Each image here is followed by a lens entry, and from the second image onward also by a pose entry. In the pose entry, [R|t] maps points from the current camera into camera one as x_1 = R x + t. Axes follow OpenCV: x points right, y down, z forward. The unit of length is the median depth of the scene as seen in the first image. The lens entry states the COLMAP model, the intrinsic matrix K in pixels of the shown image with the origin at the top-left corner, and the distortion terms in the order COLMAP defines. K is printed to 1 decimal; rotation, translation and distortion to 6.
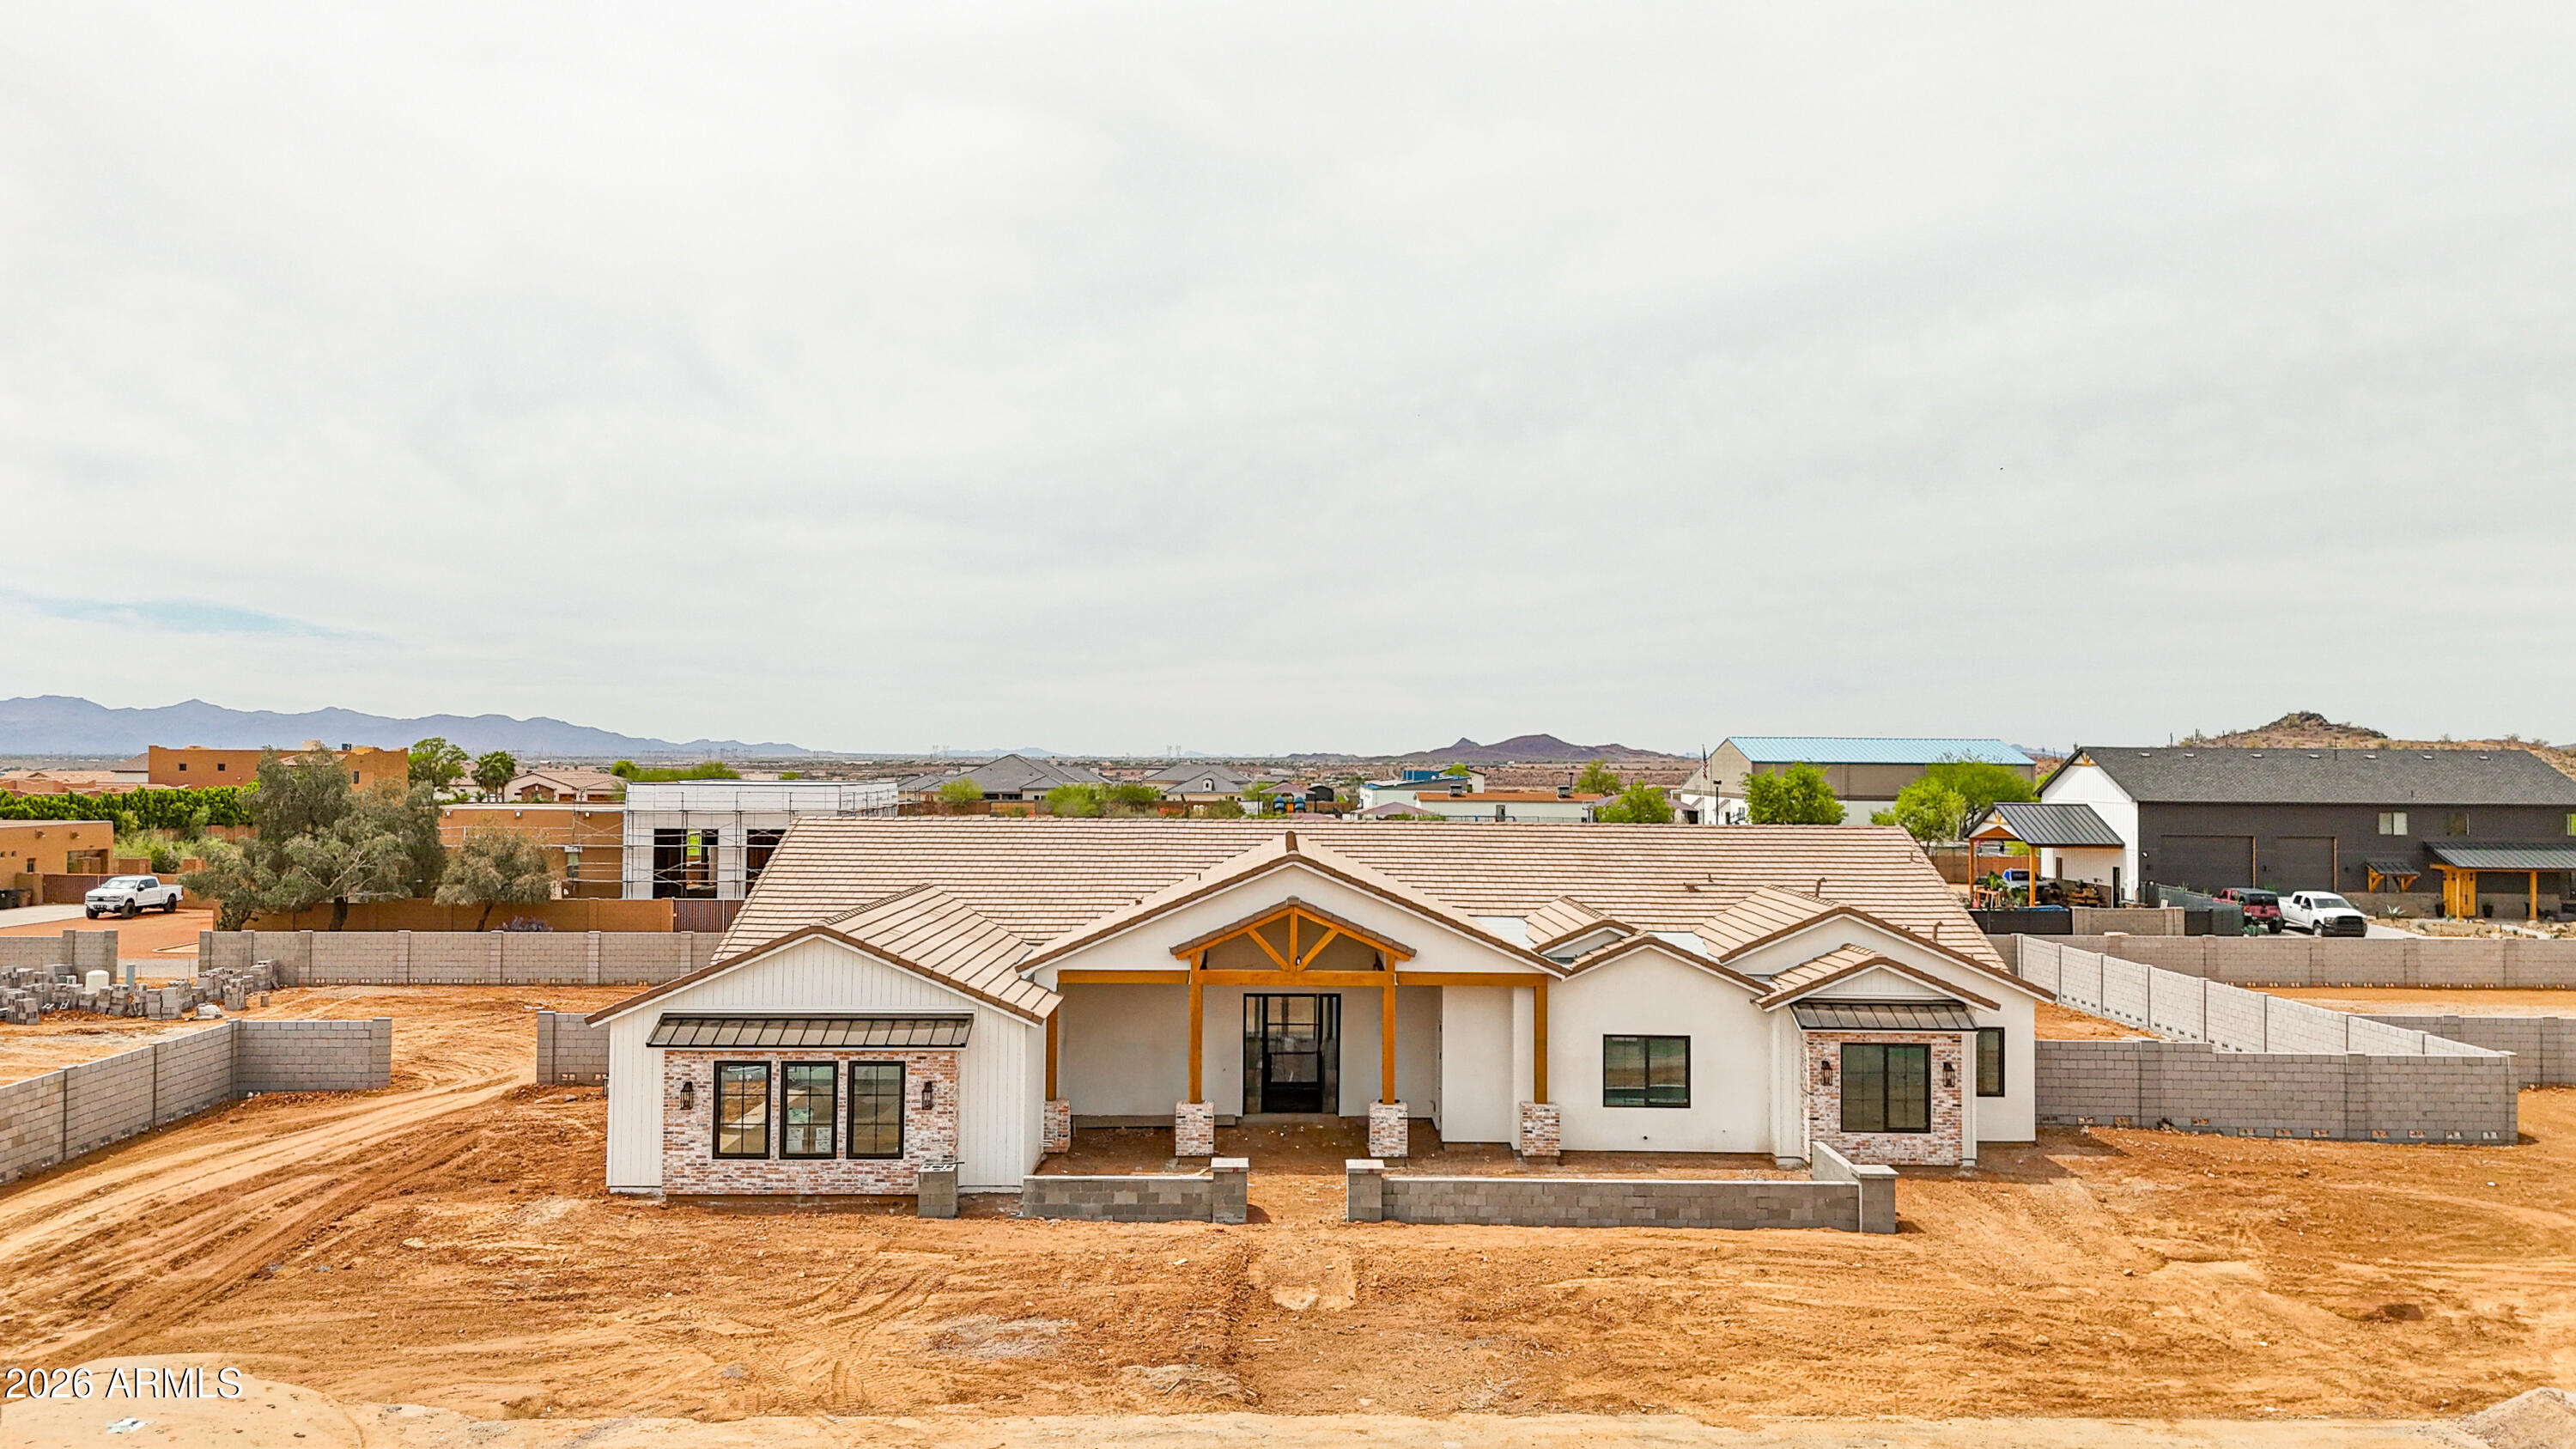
lens RADIAL K [[1915.8, 0, 1288.0], [0, 1915.8, 724.5], [0, 0, 1]] dist [0.031250, -0.004324]
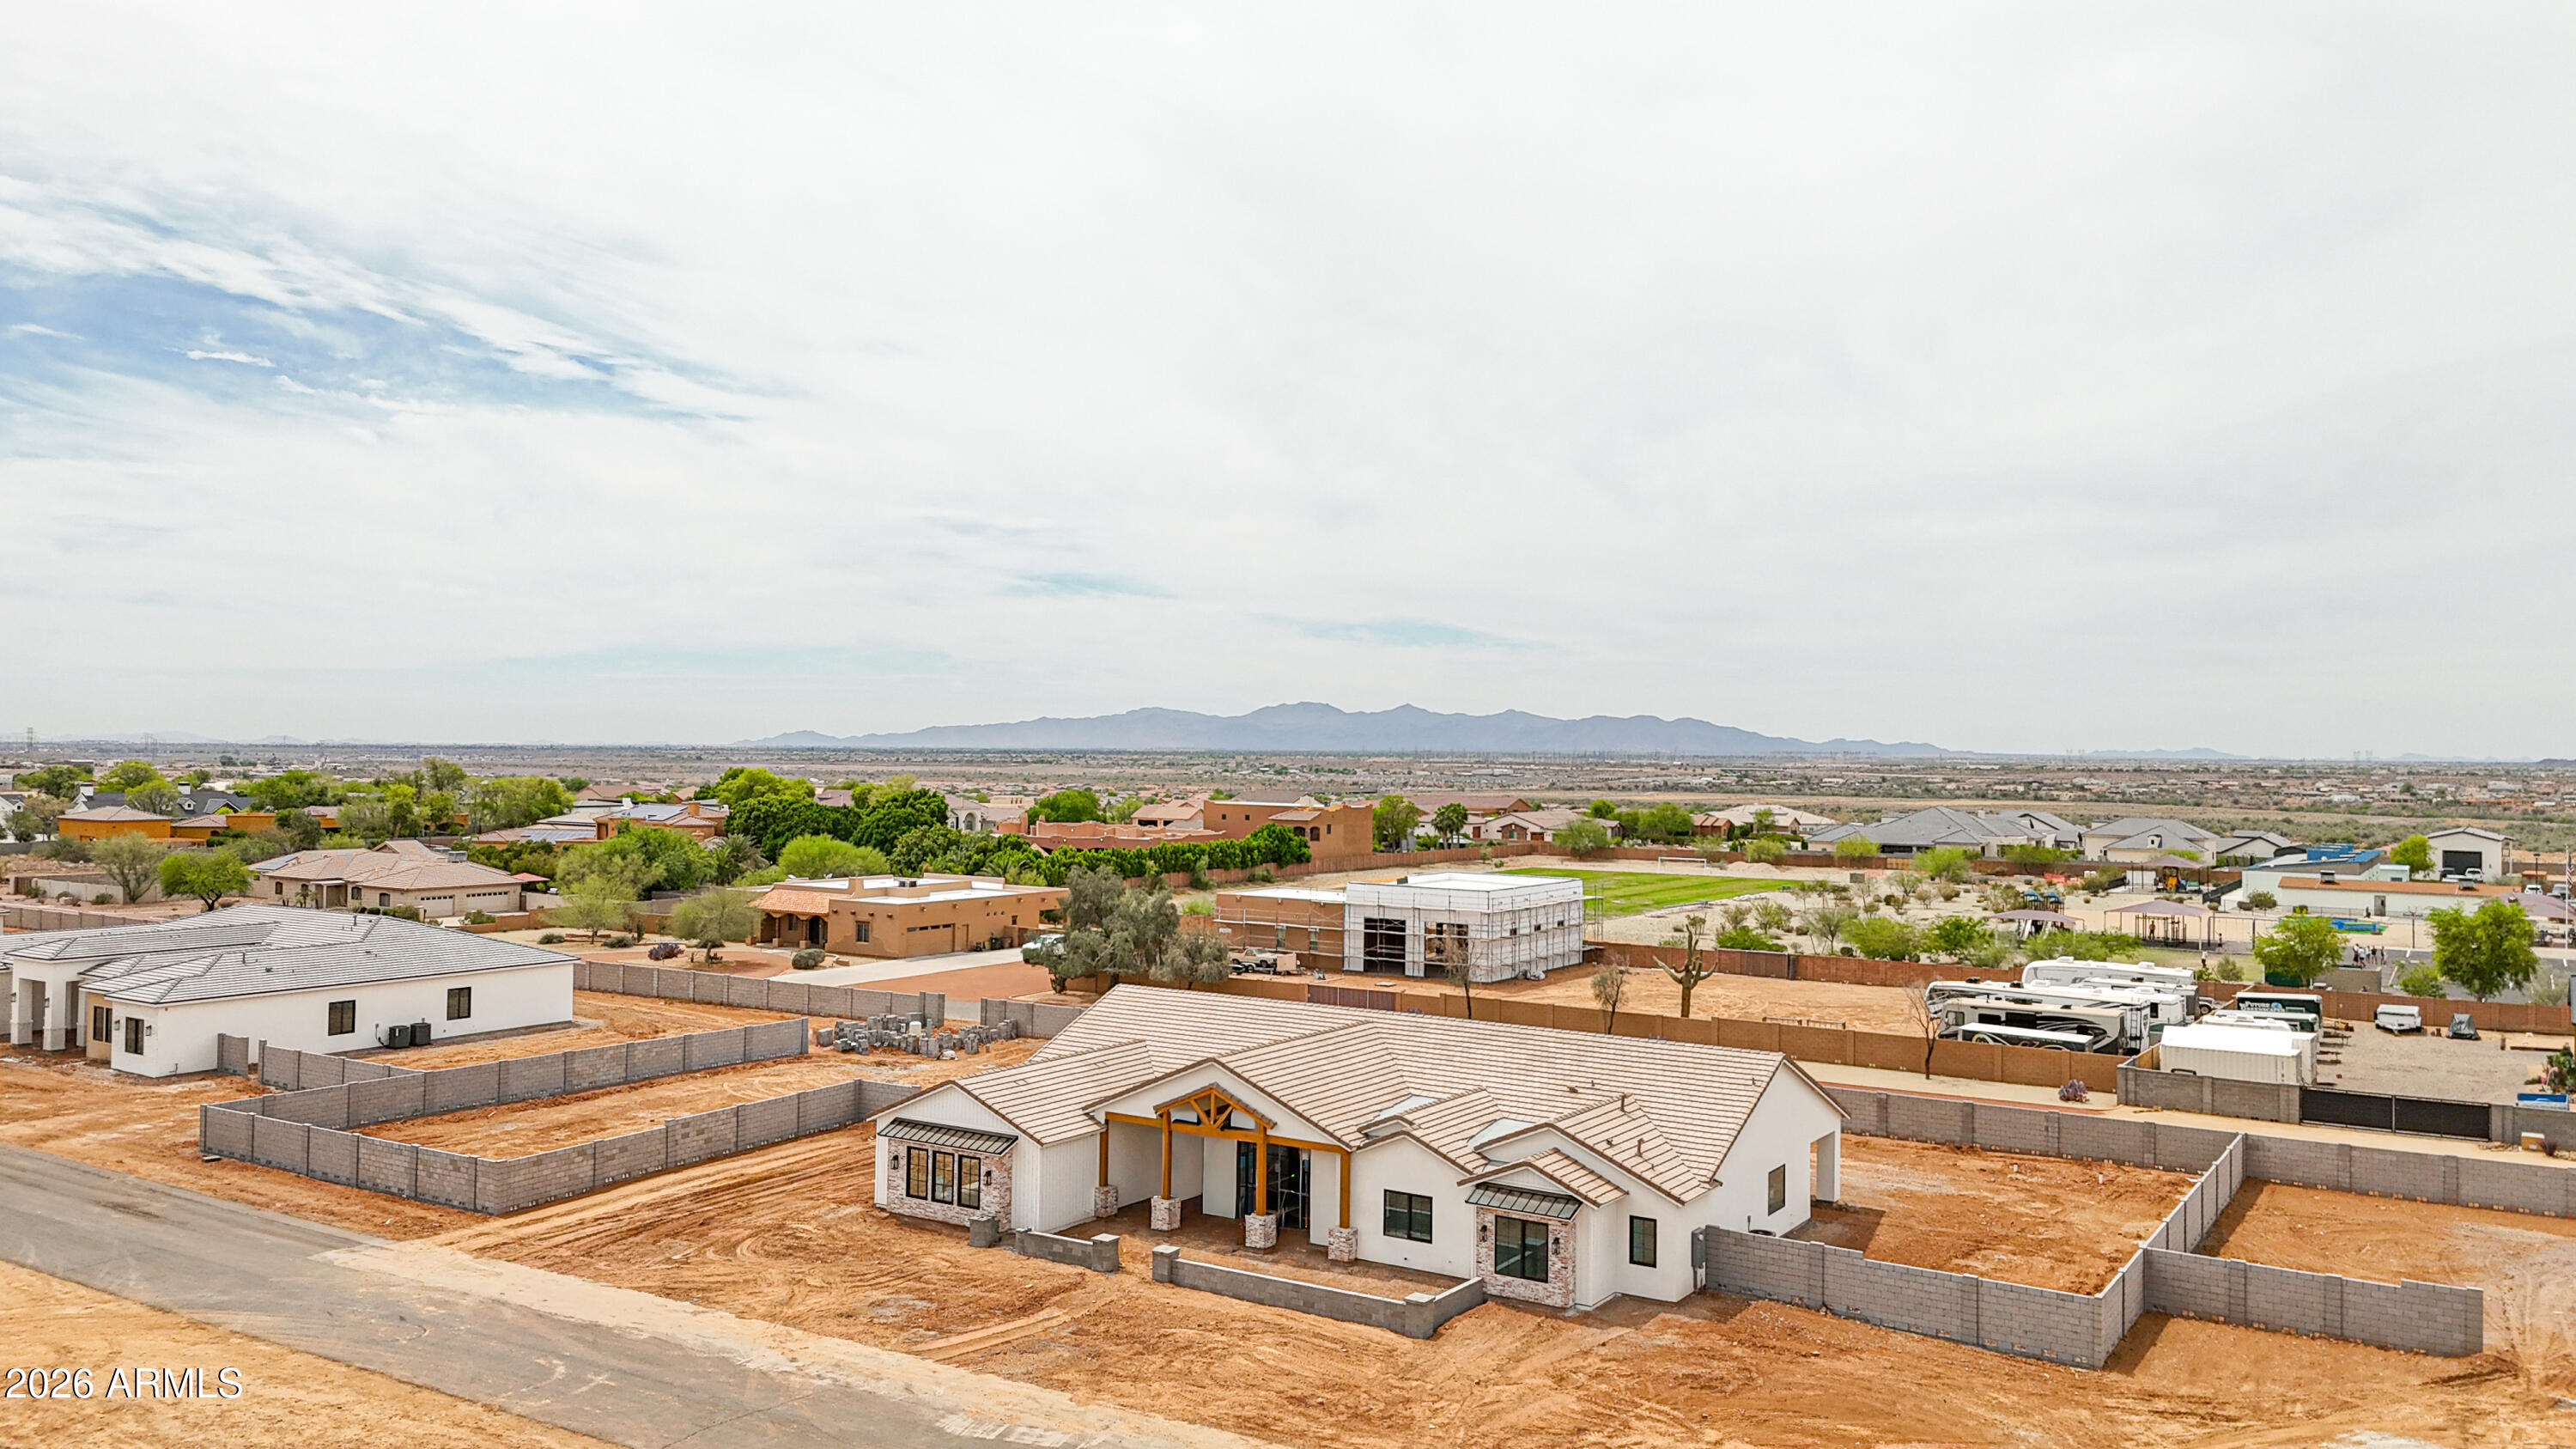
lens RADIAL K [[1895.8, 0, 1288.0], [0, 1895.8, 724.5], [0, 0, 1]] dist [0.031845, -0.001560]
pose [[0.835871, -0.004081, -0.548911, 0.942477], [0.005008, 0.999987, 0.000190, -0.216990], [0.548903, -0.002908, 0.835881, -0.339540]]
